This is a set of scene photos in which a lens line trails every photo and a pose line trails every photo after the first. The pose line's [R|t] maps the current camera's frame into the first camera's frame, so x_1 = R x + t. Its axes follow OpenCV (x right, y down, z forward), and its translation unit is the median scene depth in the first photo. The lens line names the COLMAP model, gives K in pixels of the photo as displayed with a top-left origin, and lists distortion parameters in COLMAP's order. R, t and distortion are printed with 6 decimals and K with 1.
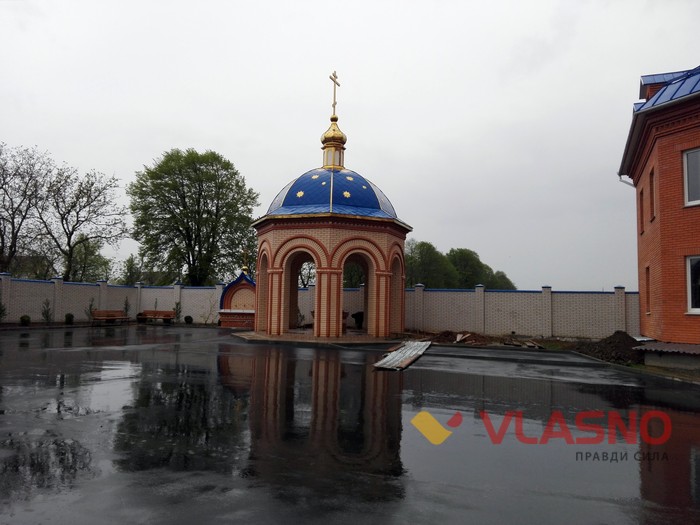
lens RADIAL K [[550.5, 0, 348.5], [0, 550.5, 251.1], [0, 0, 1]] dist [0.090849, -0.065186]
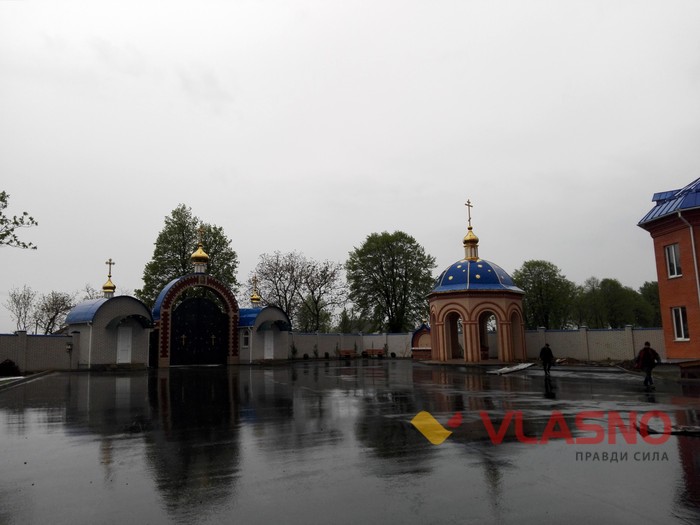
lens RADIAL K [[550.5, 0, 348.5], [0, 550.5, 251.1], [0, 0, 1]] dist [0.090849, -0.065186]
pose [[0.939043, -0.089672, -0.331899, 0.139015], [0.065009, 0.994283, -0.084702, -0.044082], [0.337597, 0.057962, 0.939505, -0.529153]]
